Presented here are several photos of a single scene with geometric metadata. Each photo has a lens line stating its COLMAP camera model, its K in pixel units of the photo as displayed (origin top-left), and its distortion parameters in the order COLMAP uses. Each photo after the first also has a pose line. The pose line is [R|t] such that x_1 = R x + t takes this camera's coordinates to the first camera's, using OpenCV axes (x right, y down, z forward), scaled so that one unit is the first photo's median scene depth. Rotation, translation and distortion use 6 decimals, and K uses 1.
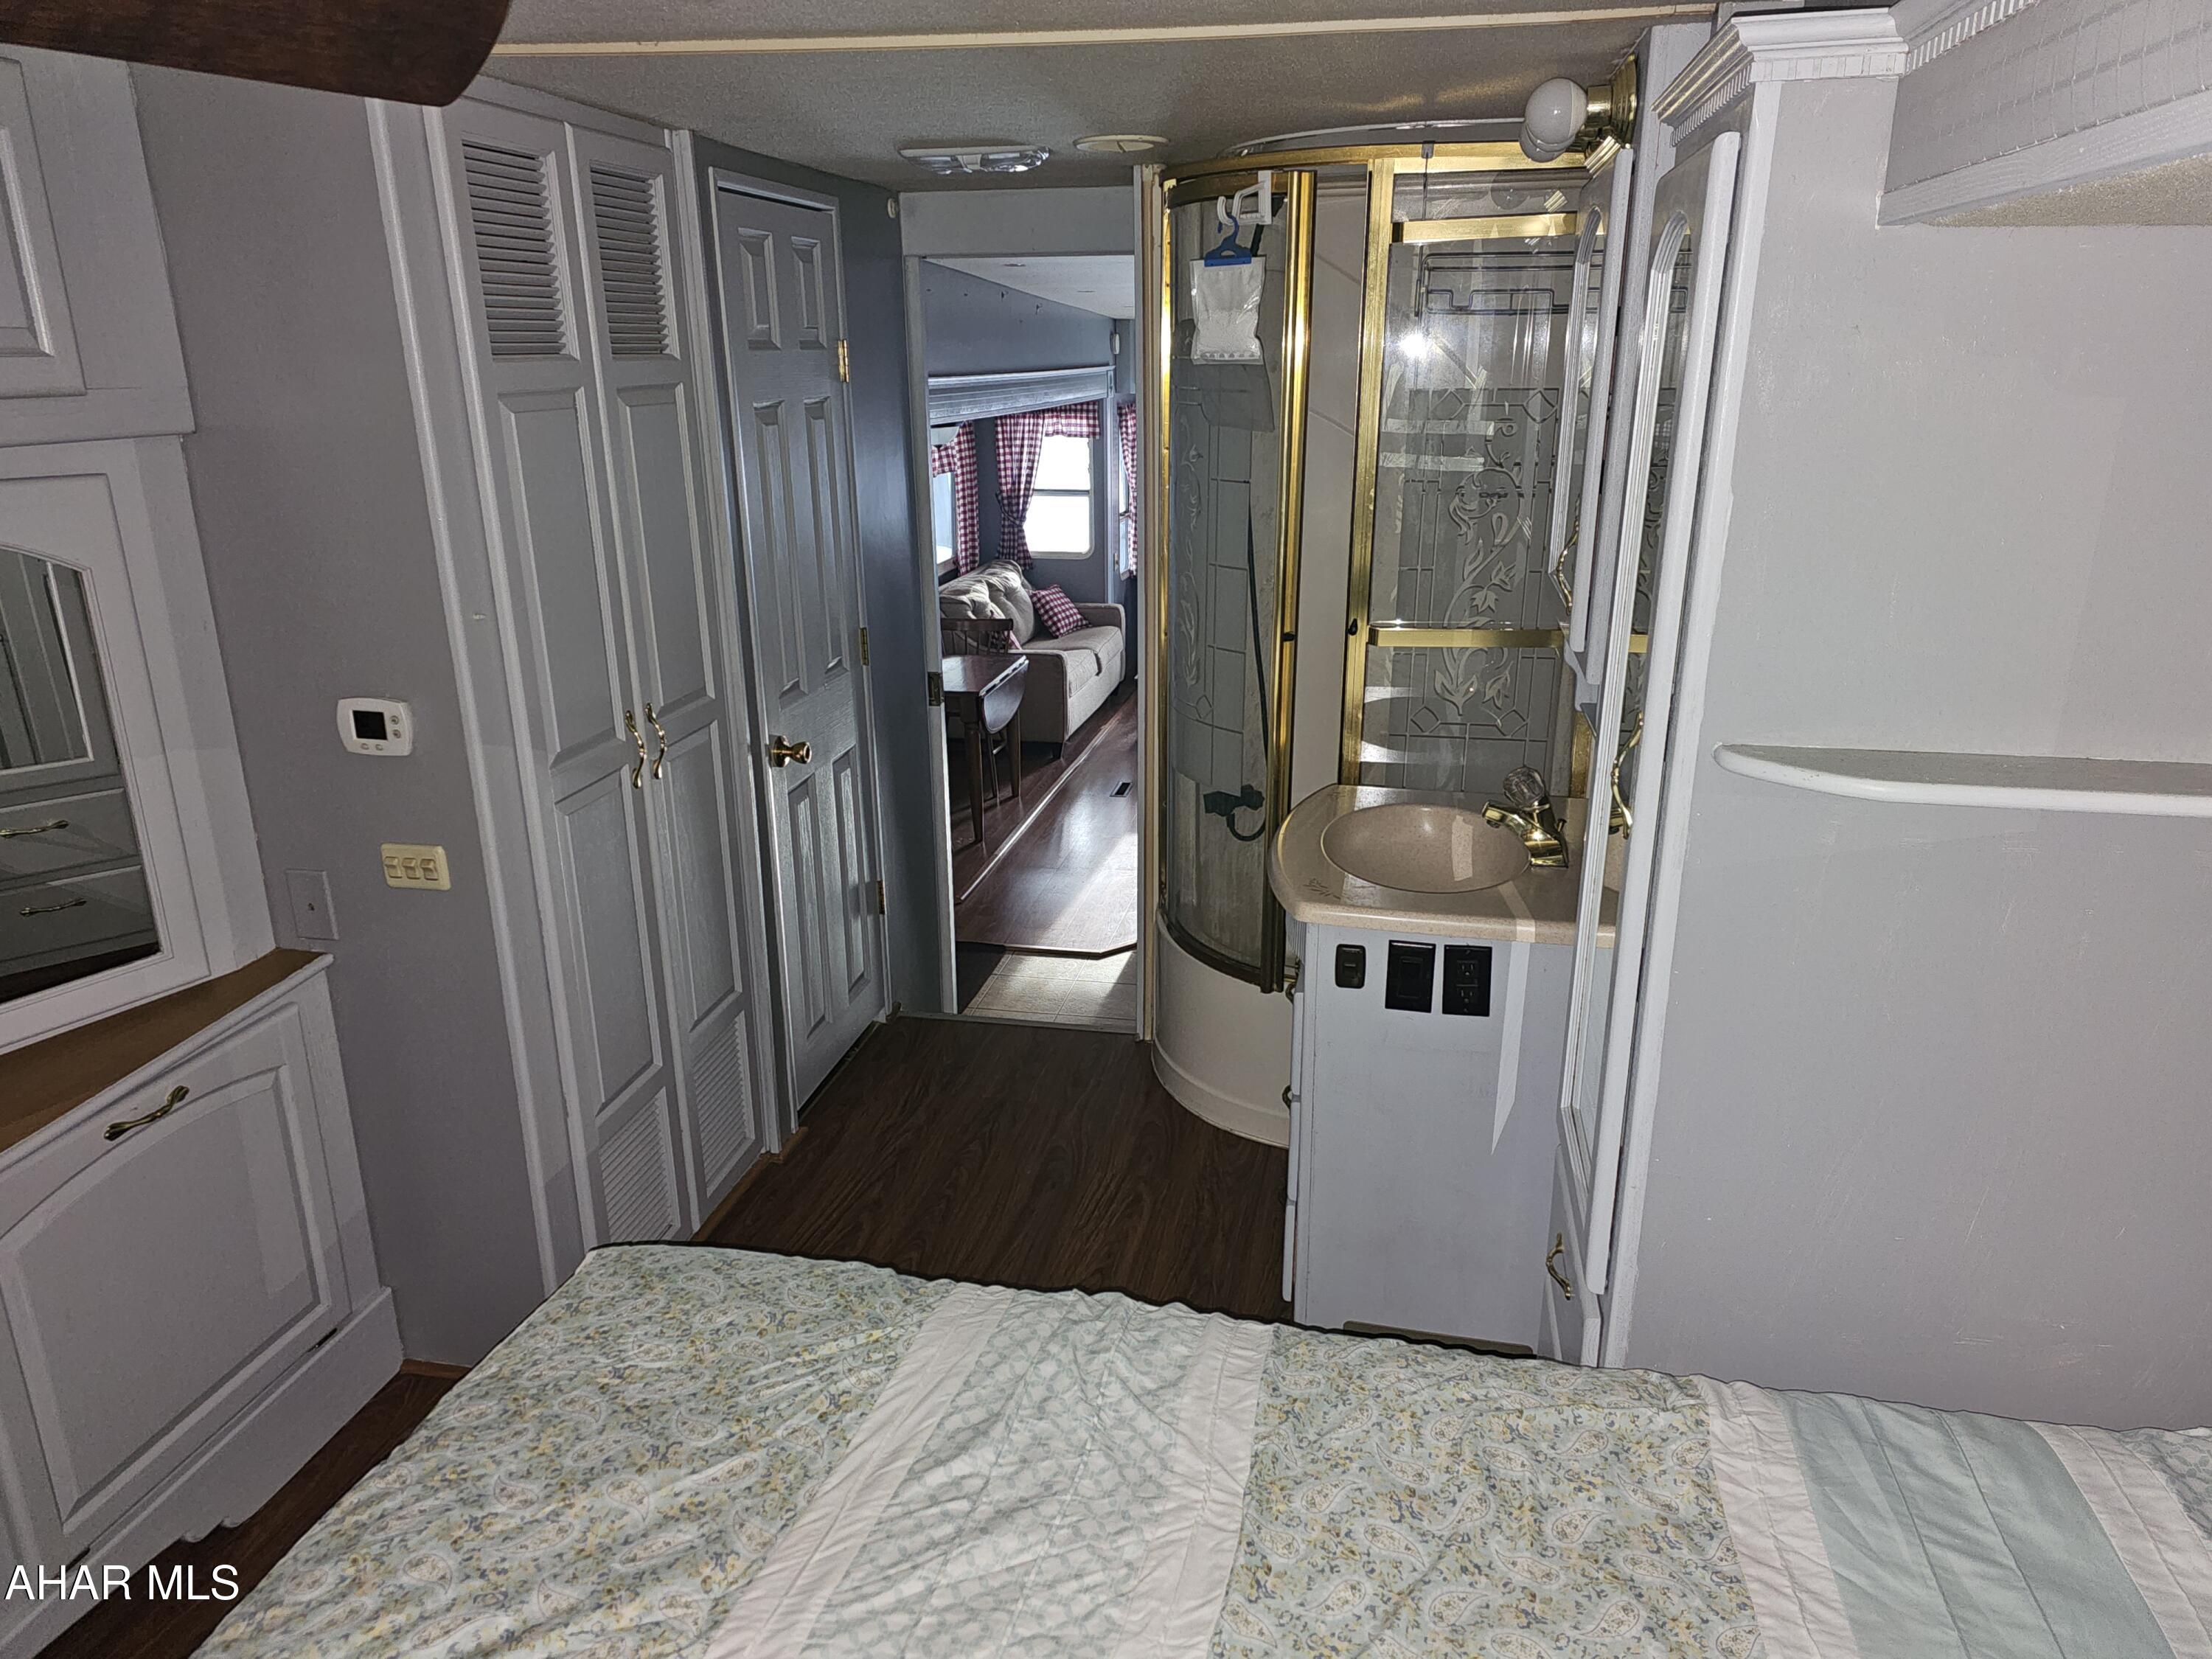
lens RADIAL K [[1486.8, 0, 1127.0], [0, 1486.8, 830.2], [0, 0, 1]] dist [0.059773, -0.048718]
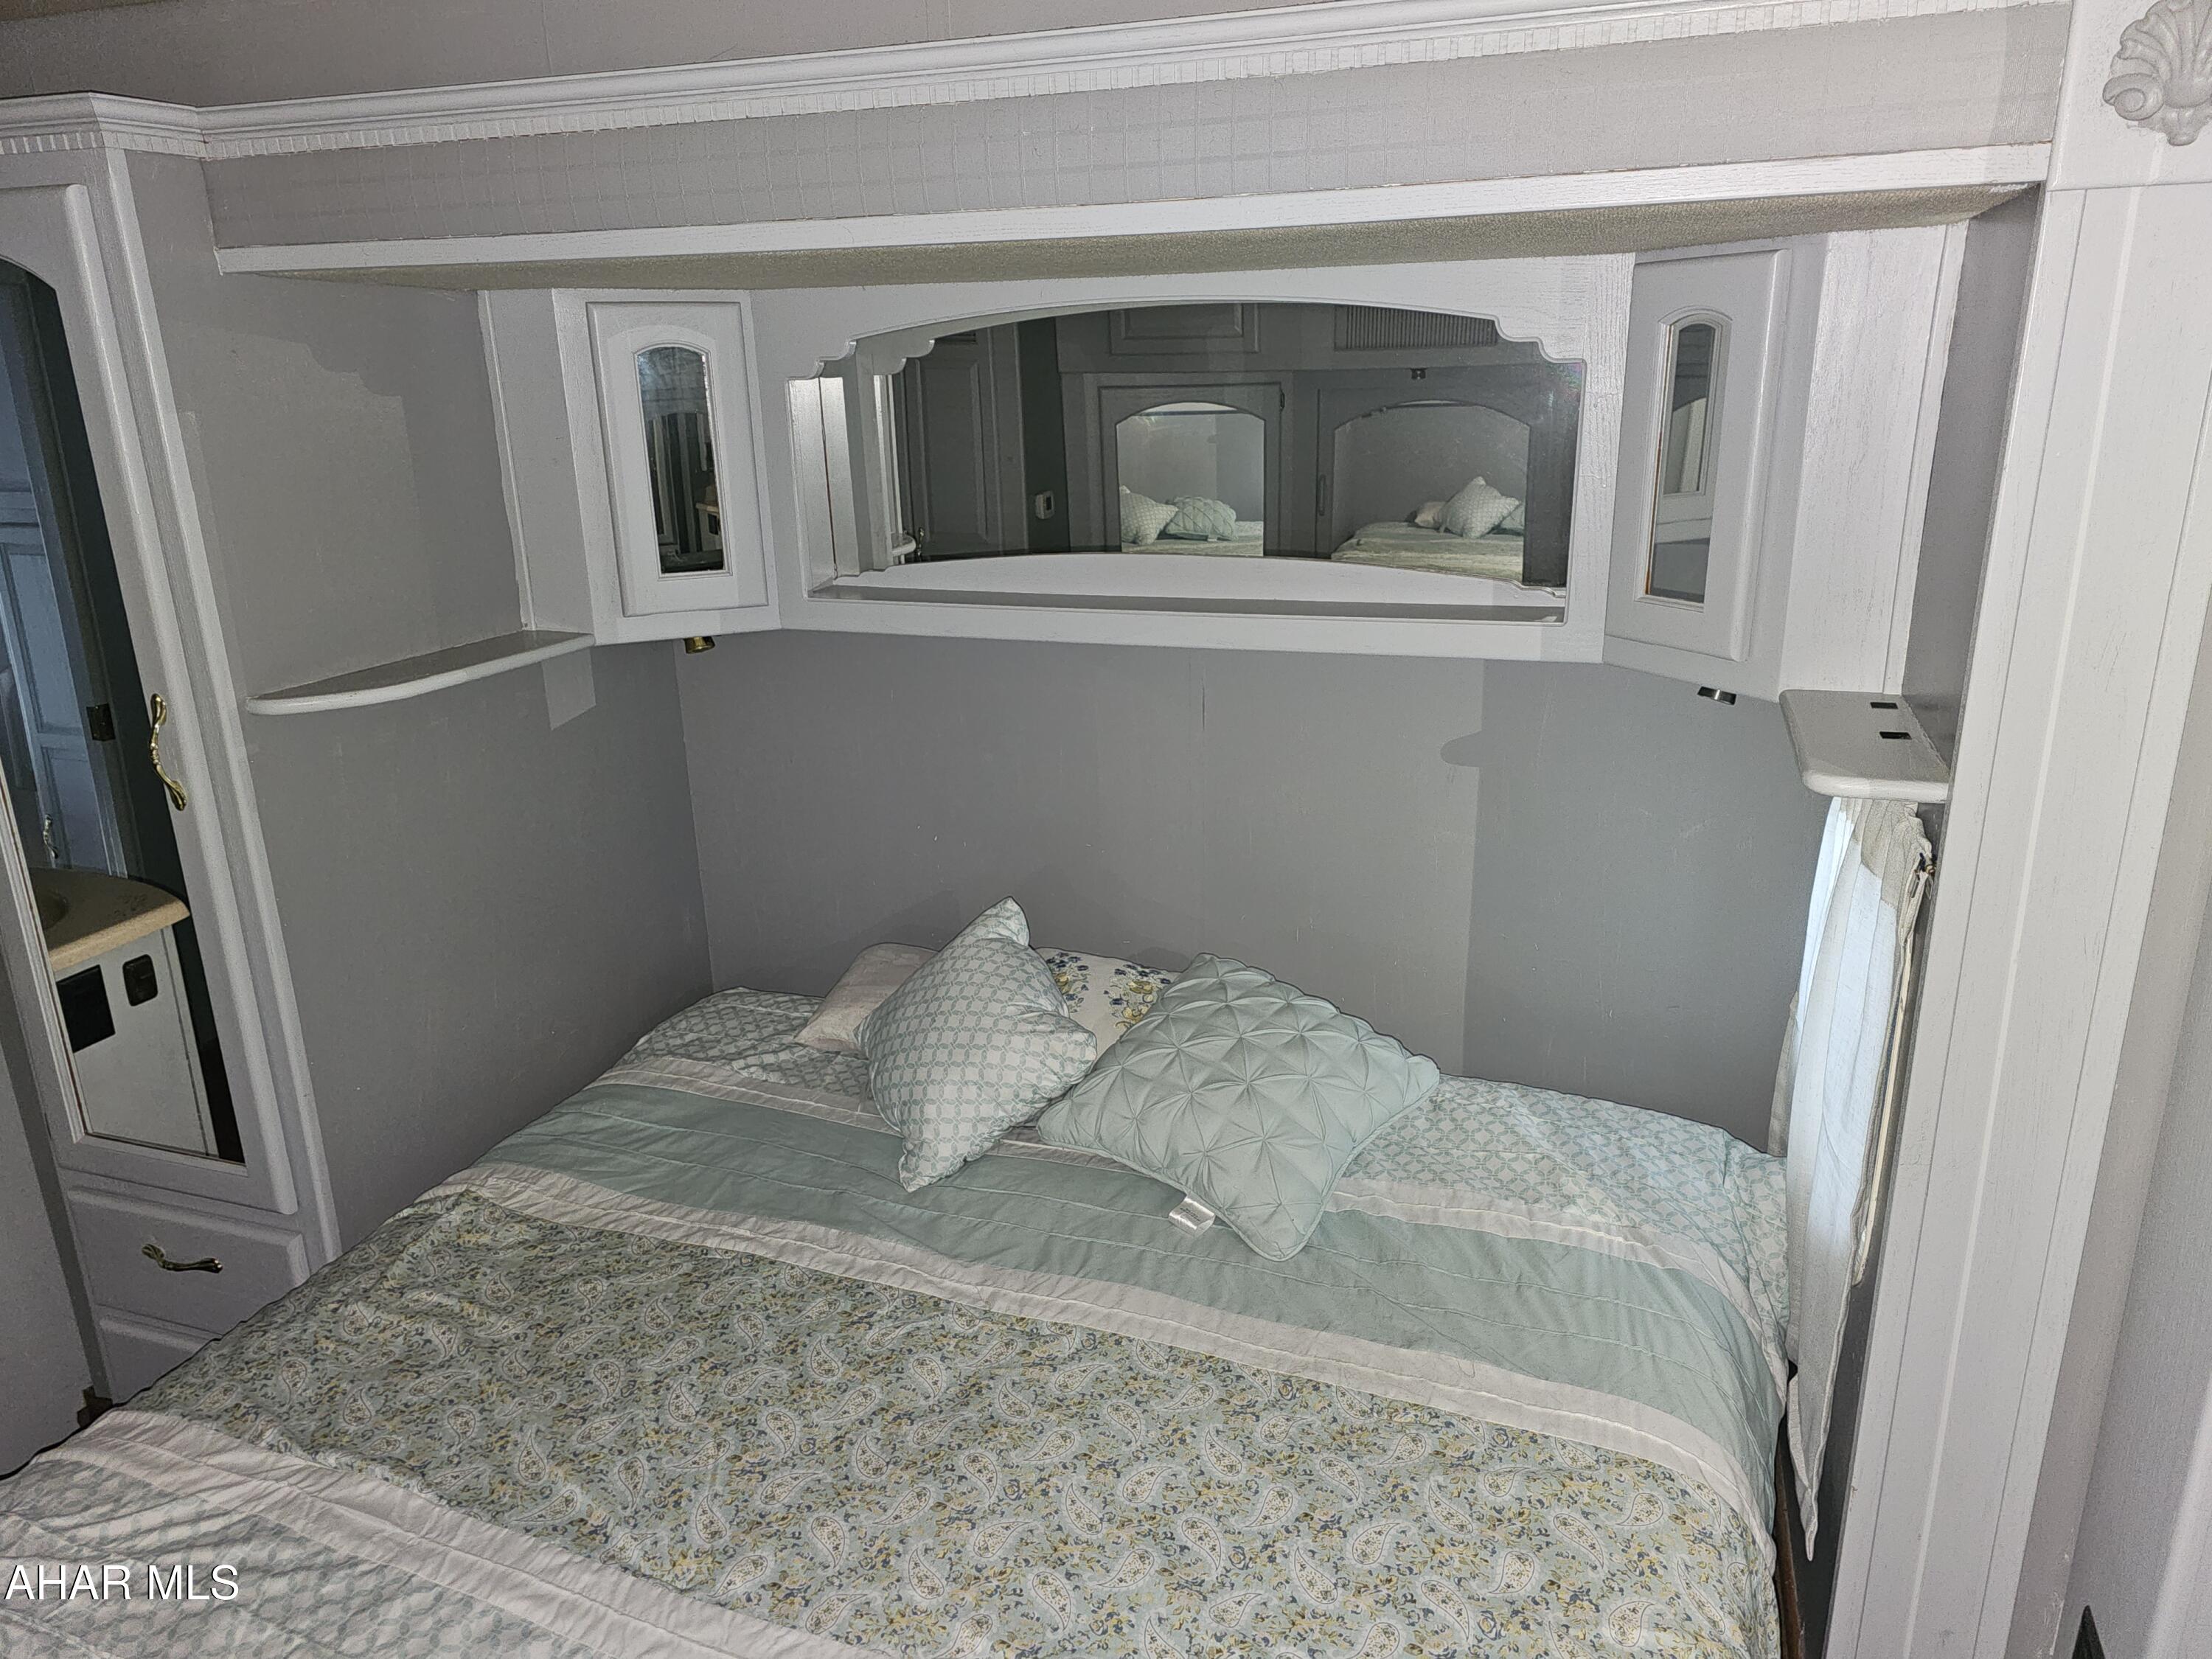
lens RADIAL K [[1478.9, 0, 1106.0], [0, 1478.9, 829.5], [0, 0, 1]] dist [0.055816, -0.051329]
pose [[0.148439, -0.301005, 0.941999, -0.368514], [0.323491, 0.914926, 0.241379, -0.016771], [-0.934516, 0.268898, 0.233183, 0.065748]]
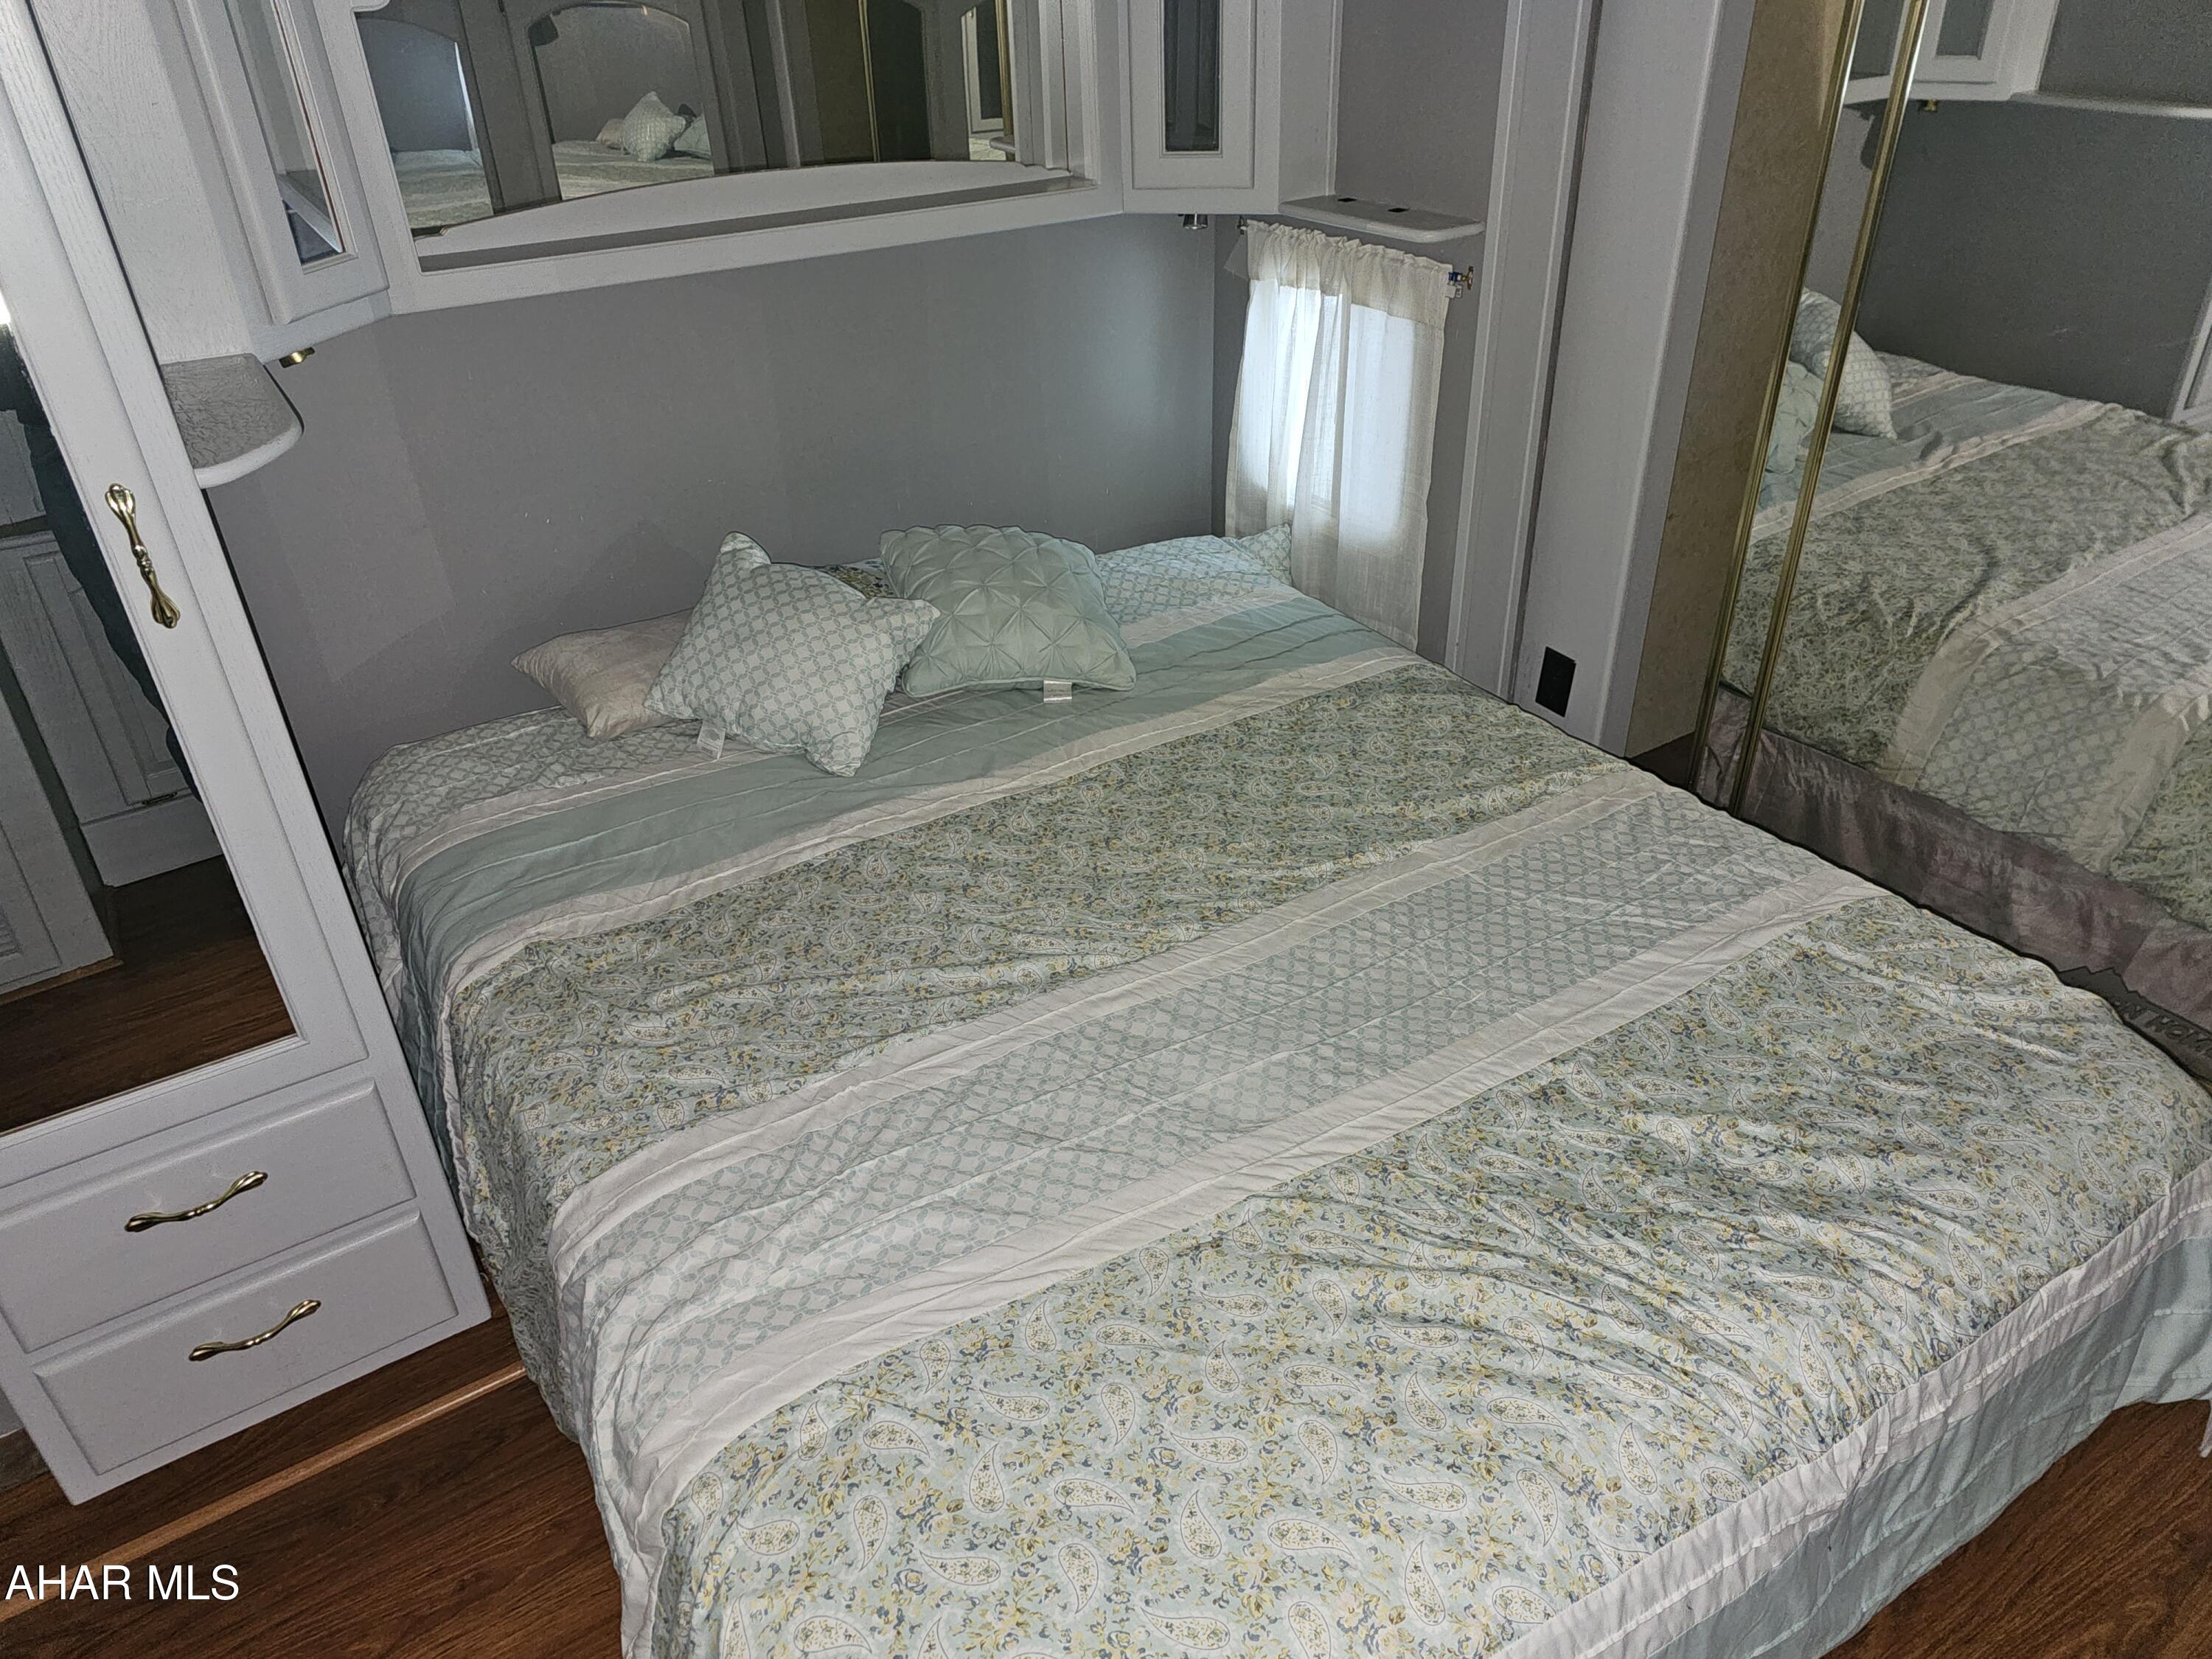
lens RADIAL K [[1486.8, 0, 1127.0], [0, 1486.8, 830.2], [0, 0, 1]] dist [0.059773, -0.048718]
pose [[-0.697585, -0.351640, 0.624279, -0.395027], [0.251749, 0.695445, 0.673037, -0.219746], [-0.670819, 0.626662, -0.396607, 0.633491]]
